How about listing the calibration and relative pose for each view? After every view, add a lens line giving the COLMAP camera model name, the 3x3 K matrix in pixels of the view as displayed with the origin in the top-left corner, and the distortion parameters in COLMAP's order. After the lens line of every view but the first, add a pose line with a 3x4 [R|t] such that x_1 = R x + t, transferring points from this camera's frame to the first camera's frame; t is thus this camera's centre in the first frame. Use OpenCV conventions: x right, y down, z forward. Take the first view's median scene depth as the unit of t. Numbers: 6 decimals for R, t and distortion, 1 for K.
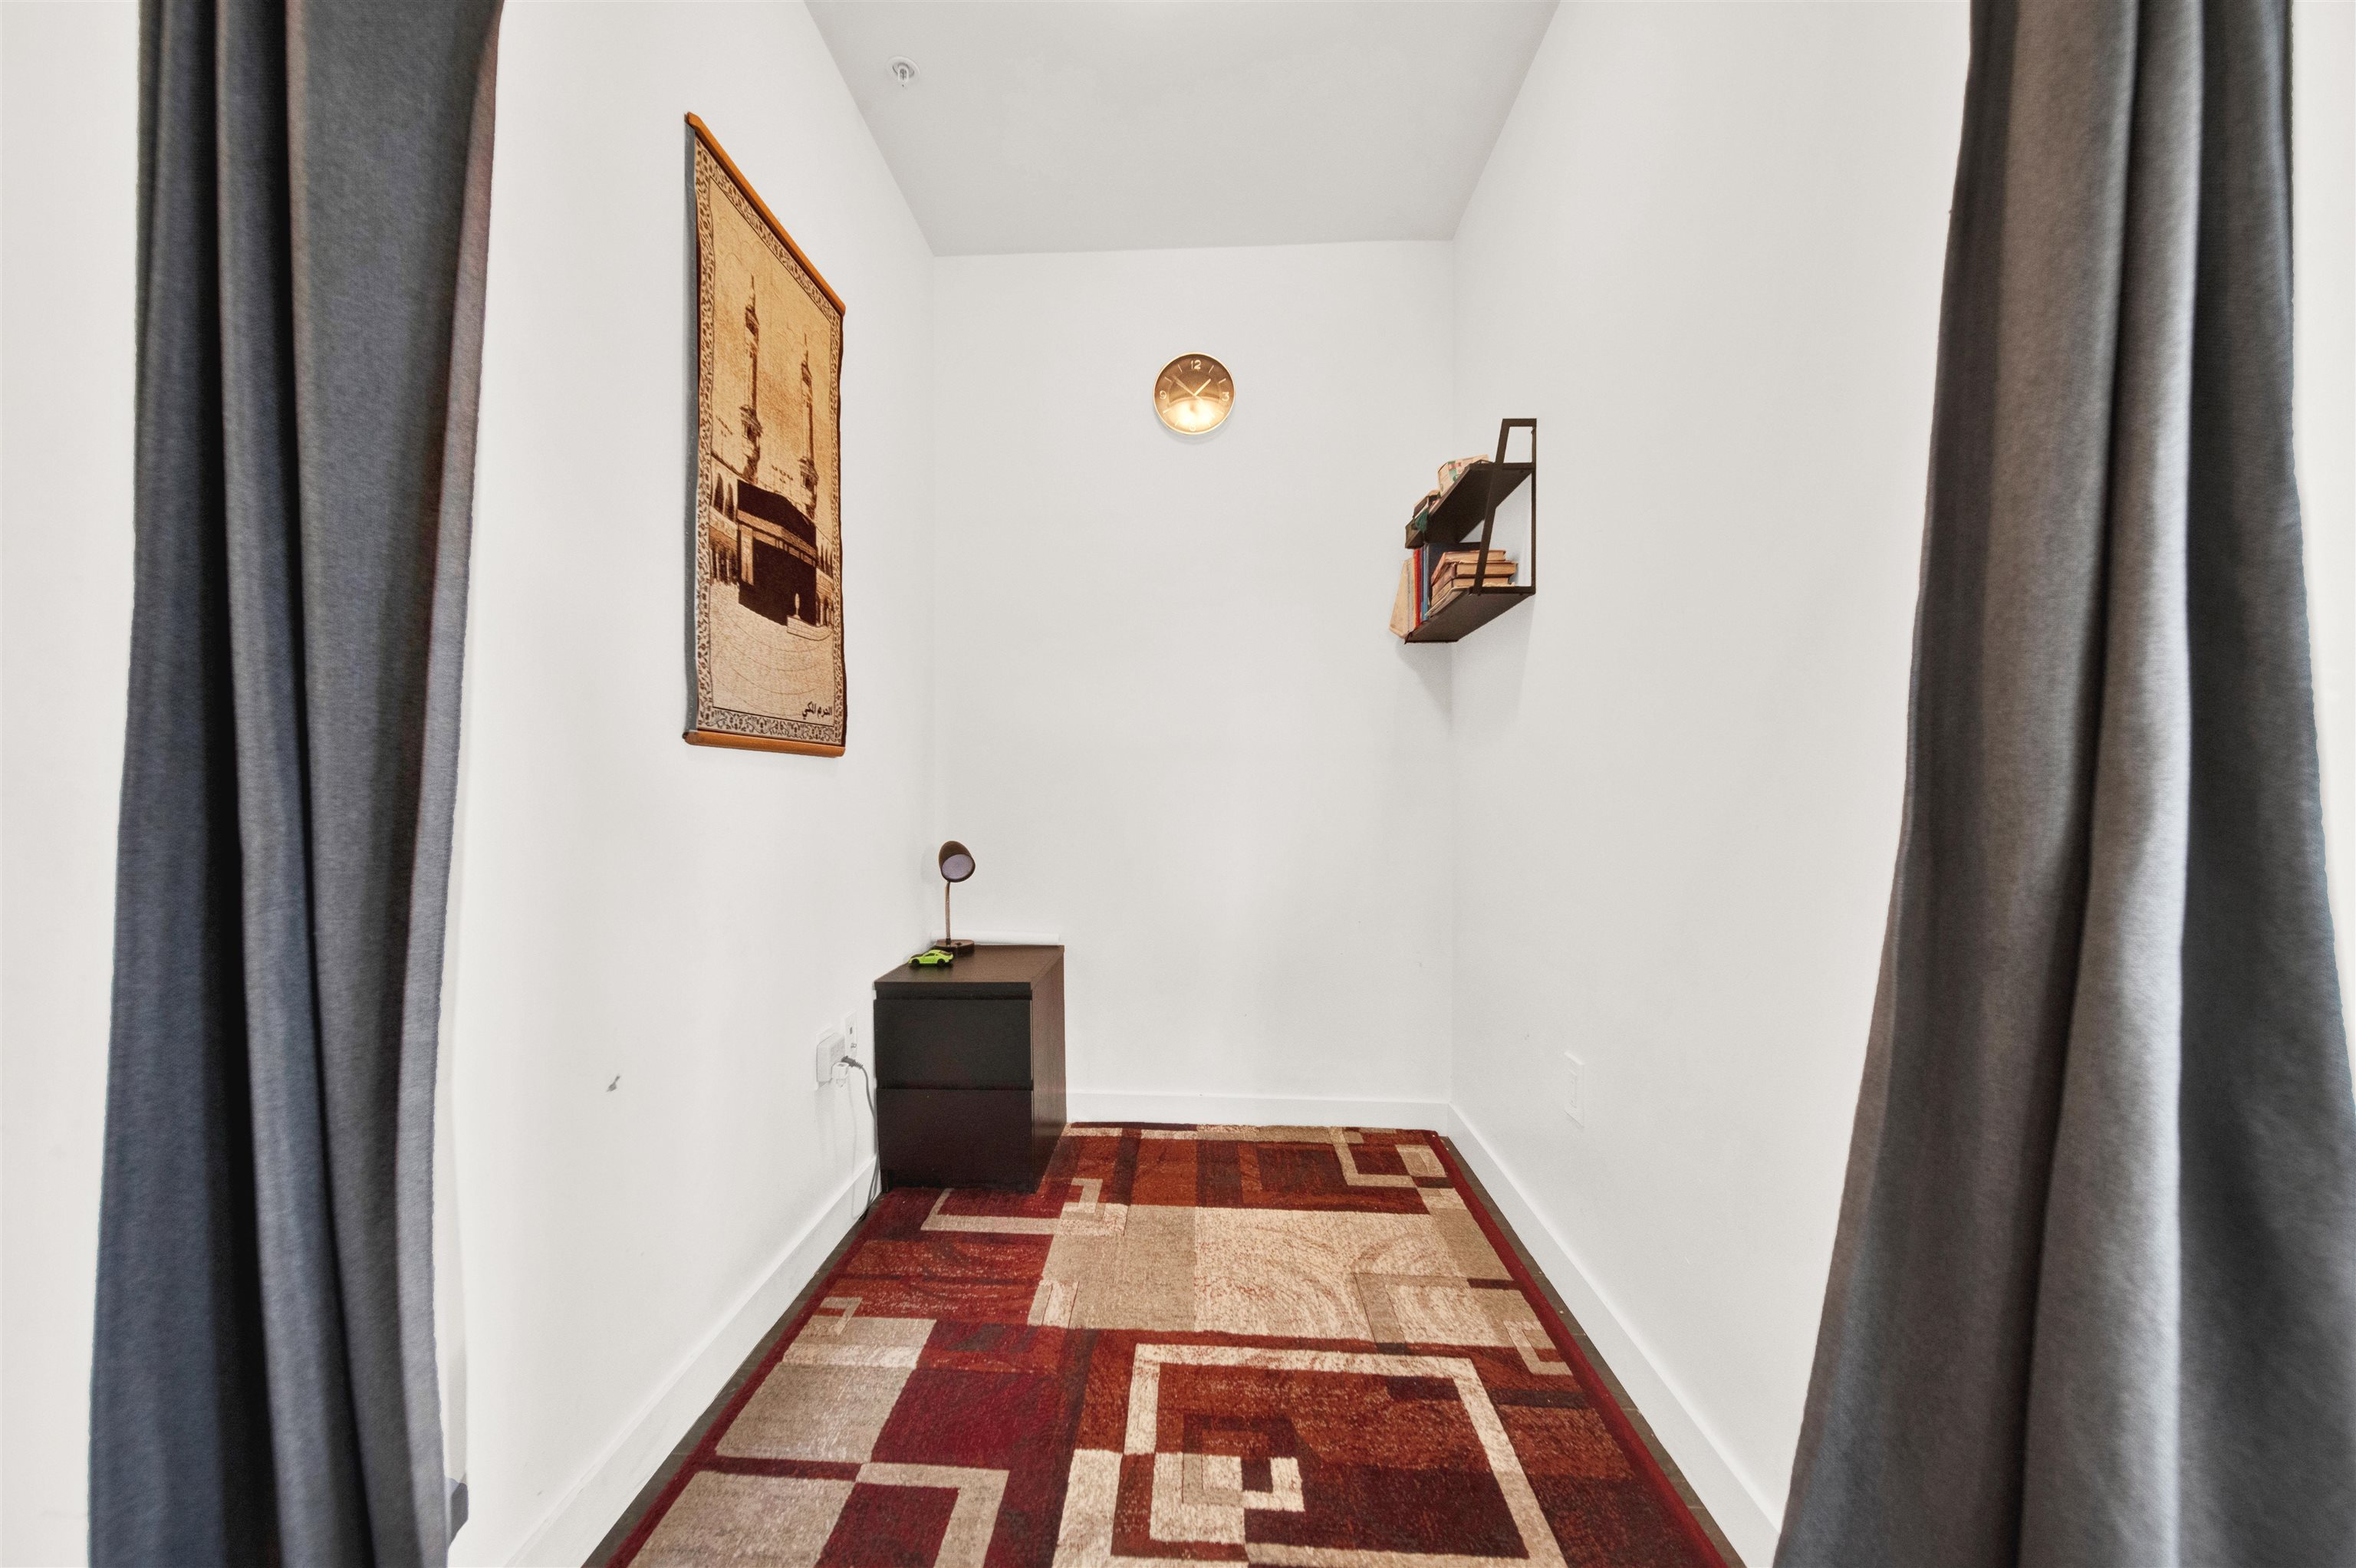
lens RADIAL K [[835.1, 0, 1163.3], [0, 835.1, 783.5], [0, 0, 1]] dist [0.001959, -0.002321]
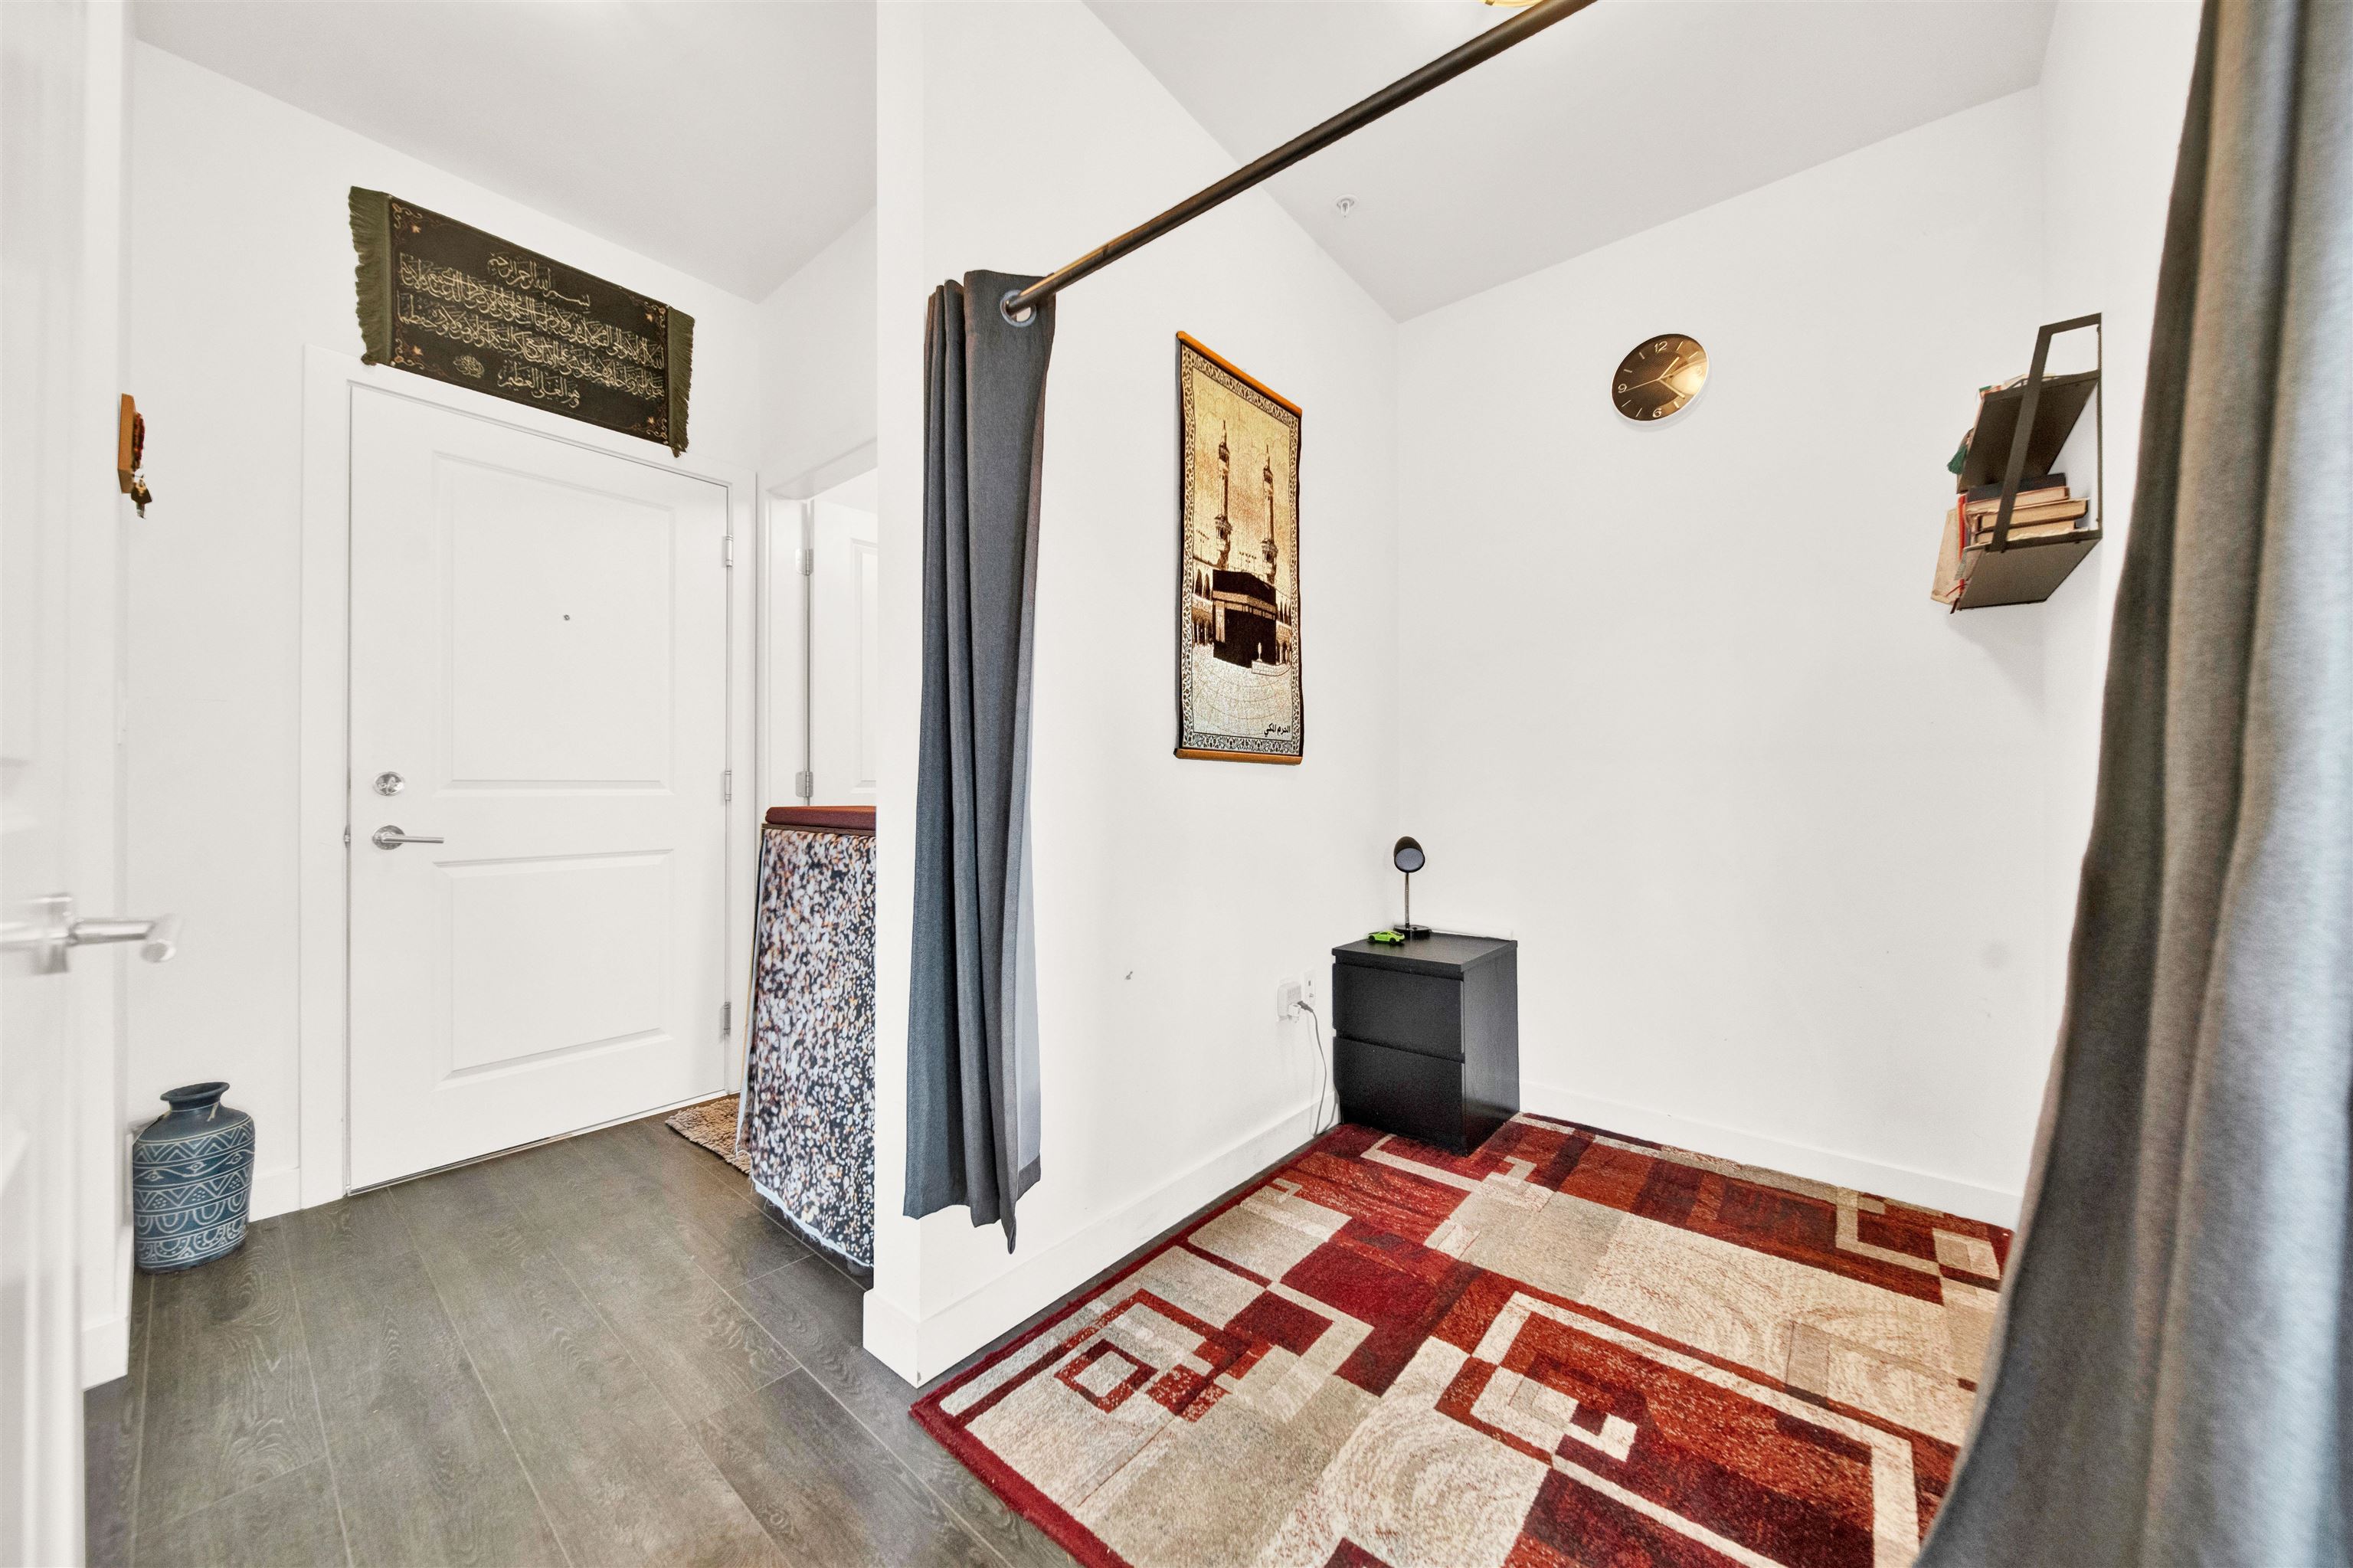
lens RADIAL K [[834.1, 0, 1161.8], [0, 834.1, 785.5], [0, 0, 1]] dist [0.001959, -0.002321]
pose [[0.795380, -0.001457, -0.606110, 0.258782], [-0.000639, 0.999995, -0.003242, 0.004693], [0.606111, 0.002966, 0.795374, -0.161200]]
